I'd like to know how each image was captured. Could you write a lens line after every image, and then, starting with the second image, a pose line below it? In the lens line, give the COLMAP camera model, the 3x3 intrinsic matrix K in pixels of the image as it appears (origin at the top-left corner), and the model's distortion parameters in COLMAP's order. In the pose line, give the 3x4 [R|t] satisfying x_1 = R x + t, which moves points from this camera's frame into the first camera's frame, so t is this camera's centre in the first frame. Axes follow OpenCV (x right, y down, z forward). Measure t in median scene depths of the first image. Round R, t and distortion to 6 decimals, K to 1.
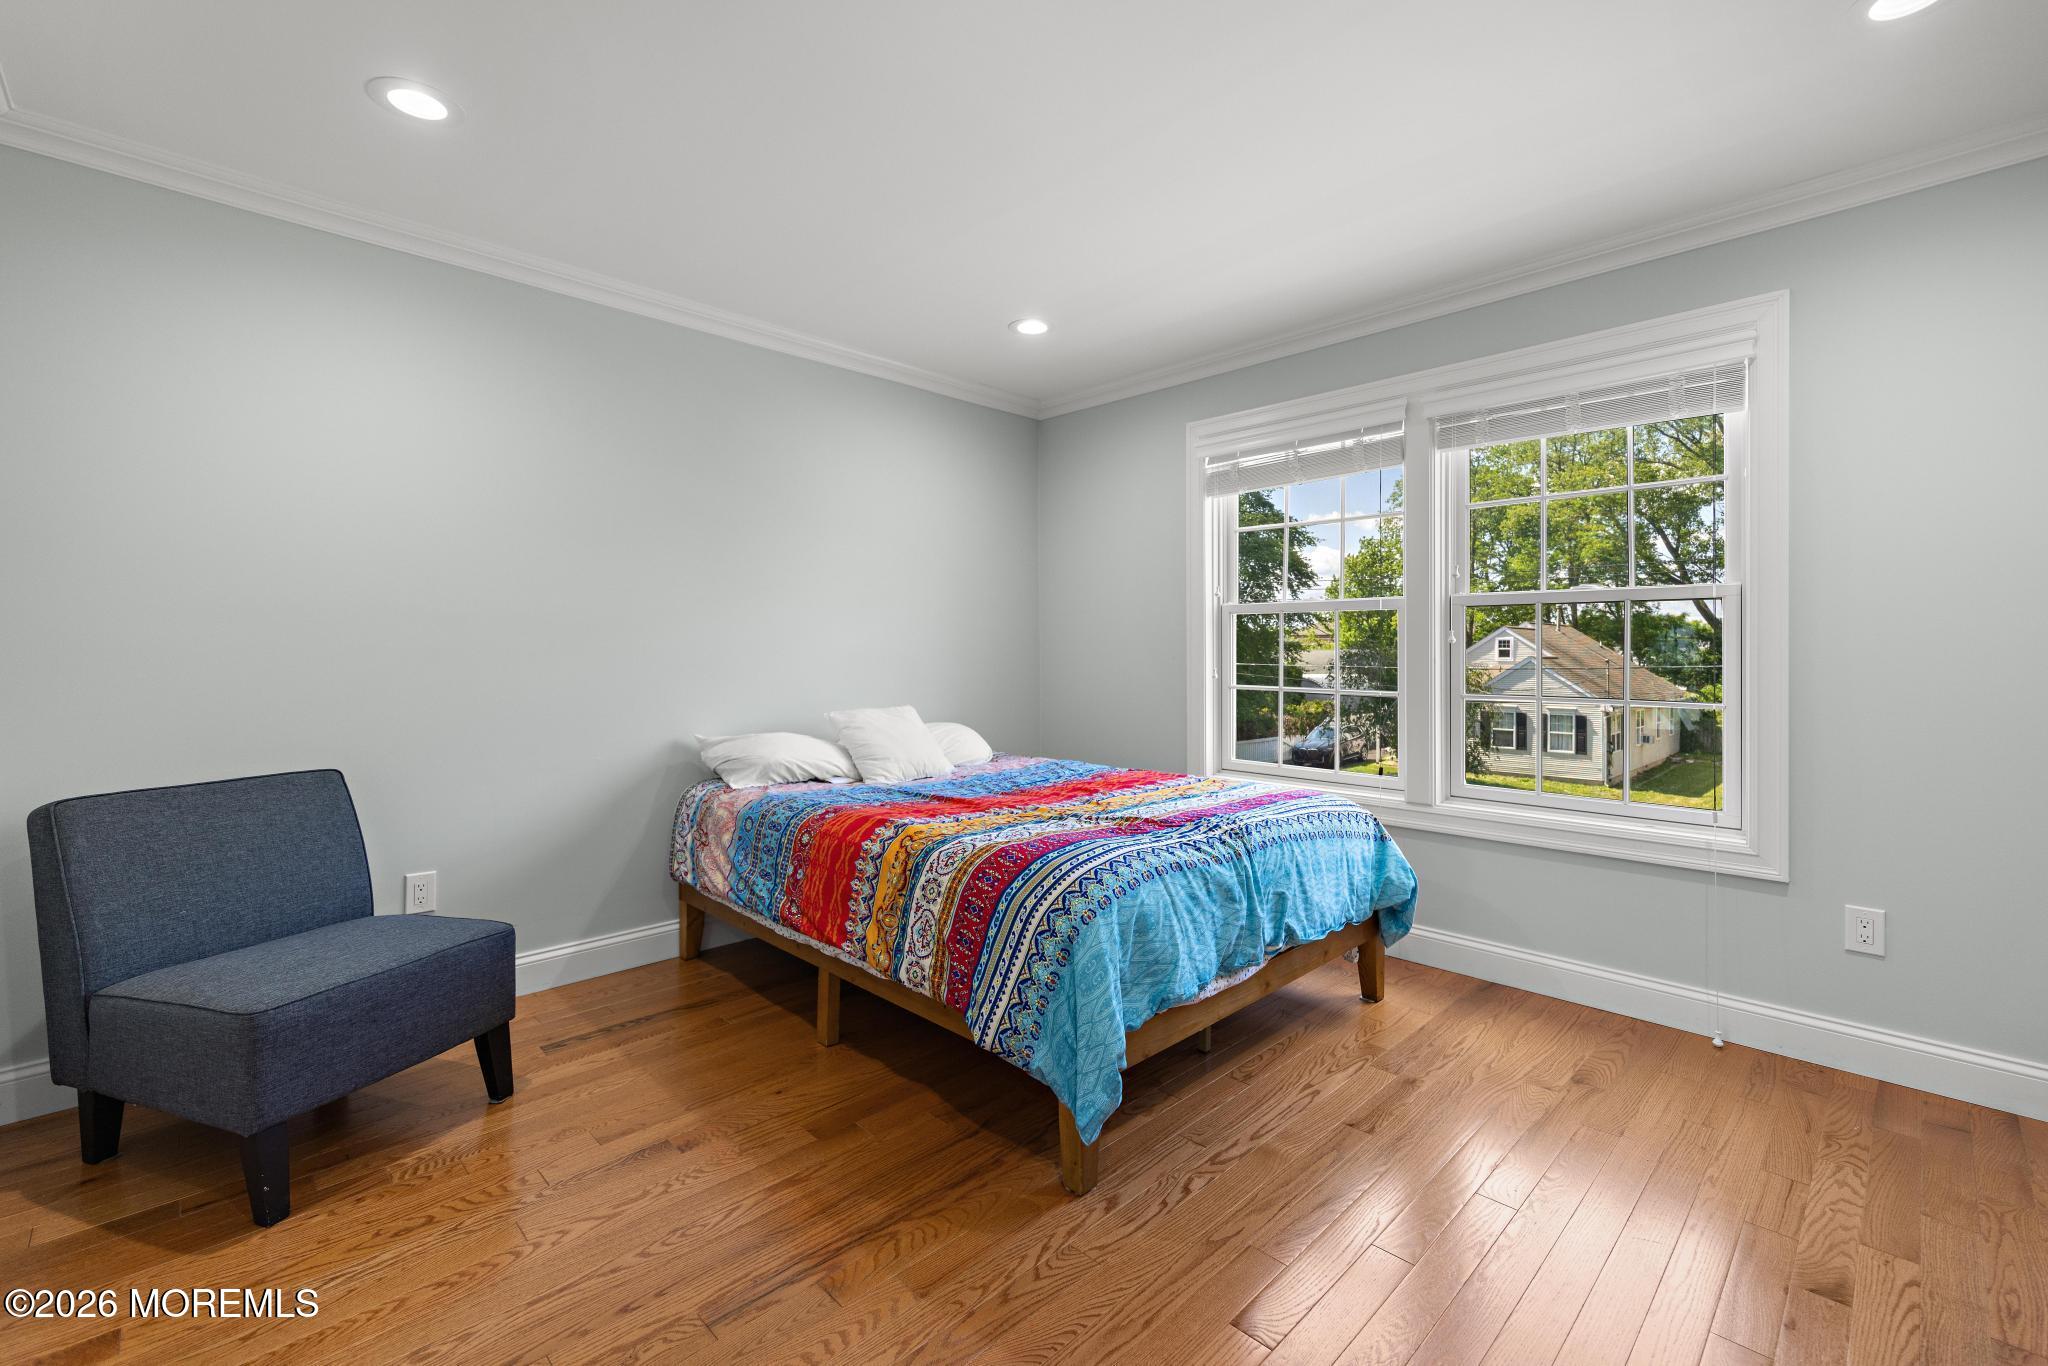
lens RADIAL K [[868.9, 0, 1026.6], [0, 868.9, 641.1], [0, 0, 1]] dist [0.000129, -0.000014]
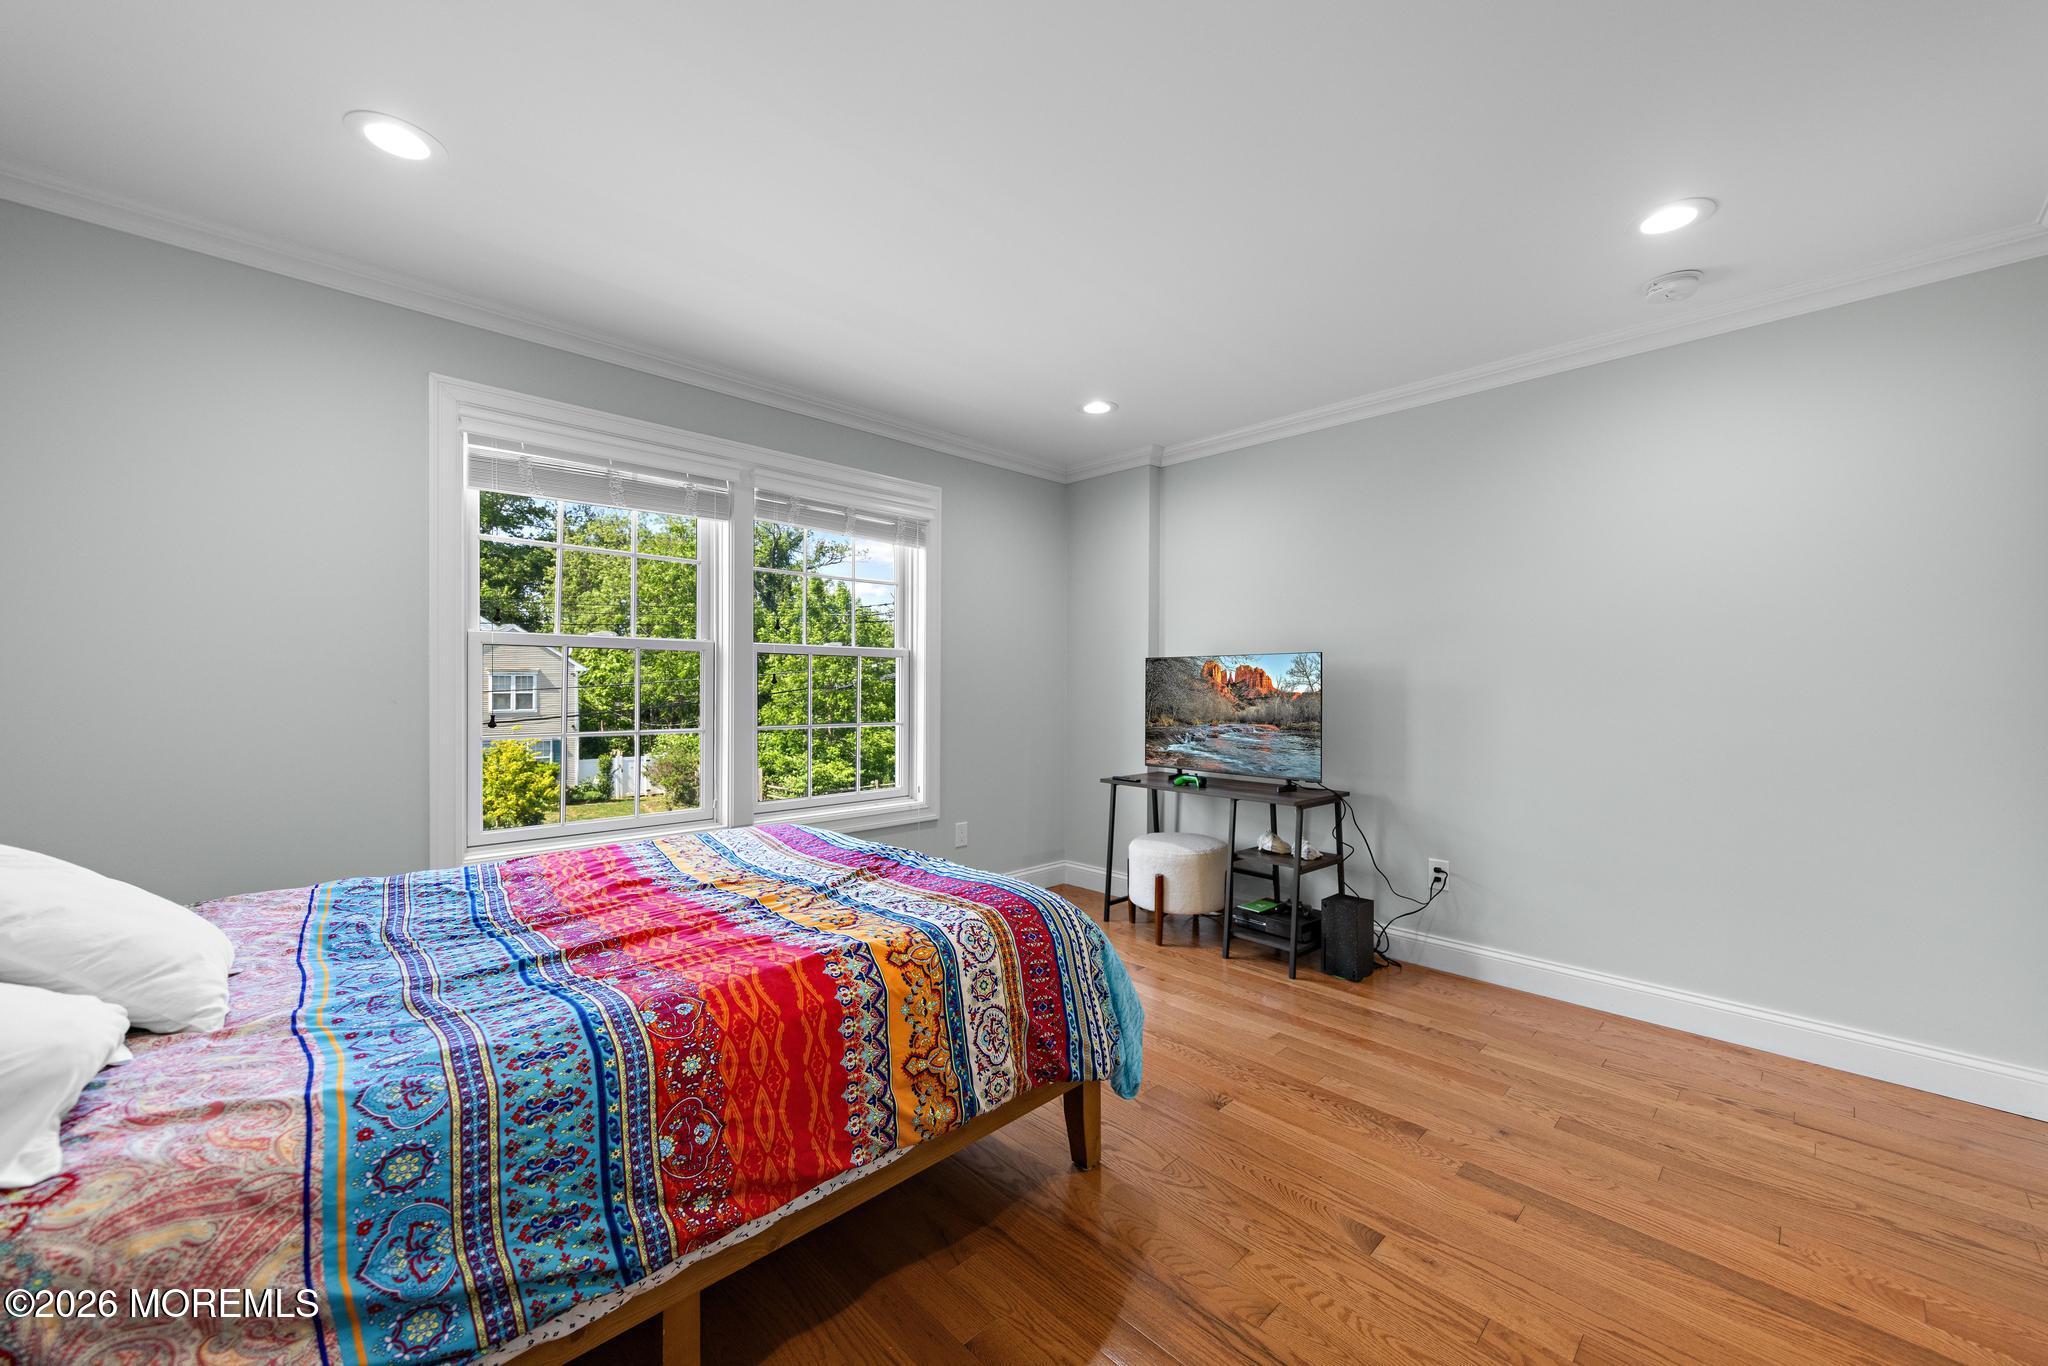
lens RADIAL K [[800.8, 0, 1024.0], [0, 800.8, 683.0], [0, 0, 1]] dist [0.000588, 0.000040]
pose [[0.003231, -0.002209, 0.999992, -0.800173], [-0.009574, 0.999952, 0.002240, -0.005940], [-0.999949, -0.009581, 0.003210, 0.872286]]
